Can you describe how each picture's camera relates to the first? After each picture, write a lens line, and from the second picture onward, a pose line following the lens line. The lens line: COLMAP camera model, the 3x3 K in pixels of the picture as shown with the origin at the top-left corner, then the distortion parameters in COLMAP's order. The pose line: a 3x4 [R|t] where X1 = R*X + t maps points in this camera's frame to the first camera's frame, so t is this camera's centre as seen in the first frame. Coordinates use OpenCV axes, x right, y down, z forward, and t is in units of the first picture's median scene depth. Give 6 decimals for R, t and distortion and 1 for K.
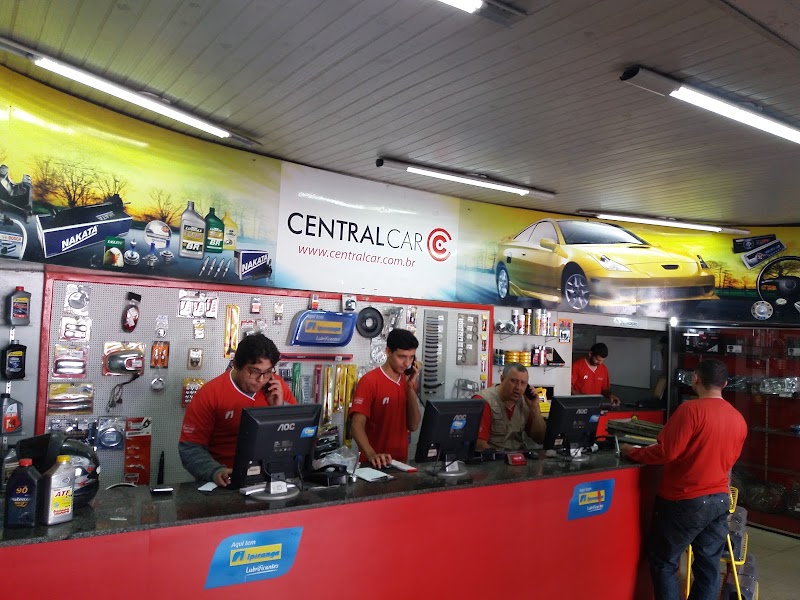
lens RADIAL K [[646.1, 0, 400.0], [0, 646.1, 300.0], [0, 0, 1]] dist [0.160658, -0.245220]
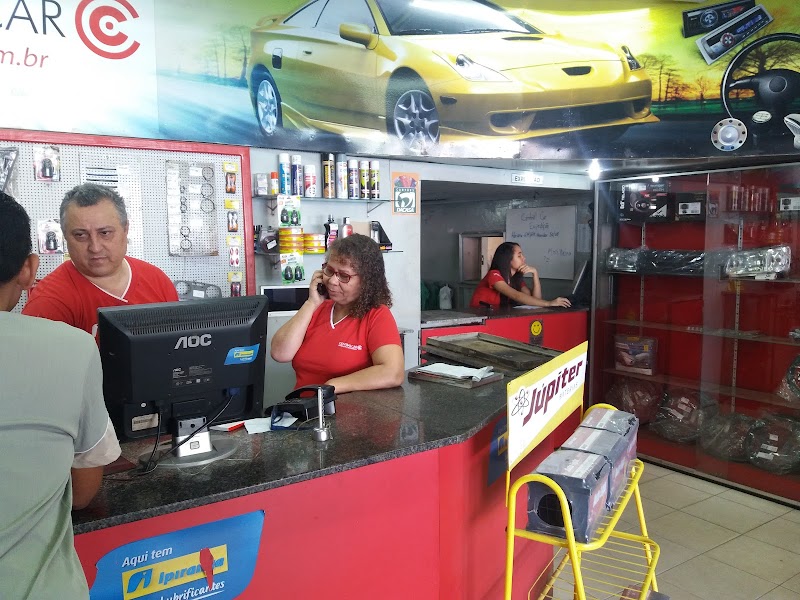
lens RADIAL K [[669.2, 0, 400.0], [0, 669.2, 300.0], [0, 0, 1]] dist [0.110328, -0.164455]
pose [[0.998592, -0.050809, -0.015268, 0.261870], [0.052452, 0.988729, 0.140227, 0.060431], [0.007971, -0.140830, 0.990002, 0.389435]]
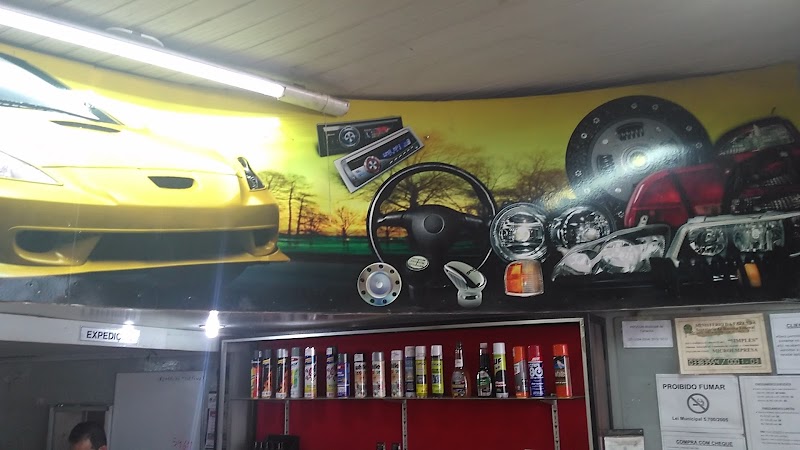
lens RADIAL K [[626.6, 0, 423.4], [0, 626.6, 224.6], [0, 0, 1]] dist [0.082422, -0.261071]
pose [[0.901240, 0.032261, 0.432118, 0.398515], [0.044335, 0.985126, -0.166014, 0.046688], [-0.431047, 0.168776, 0.886405, 0.627251]]
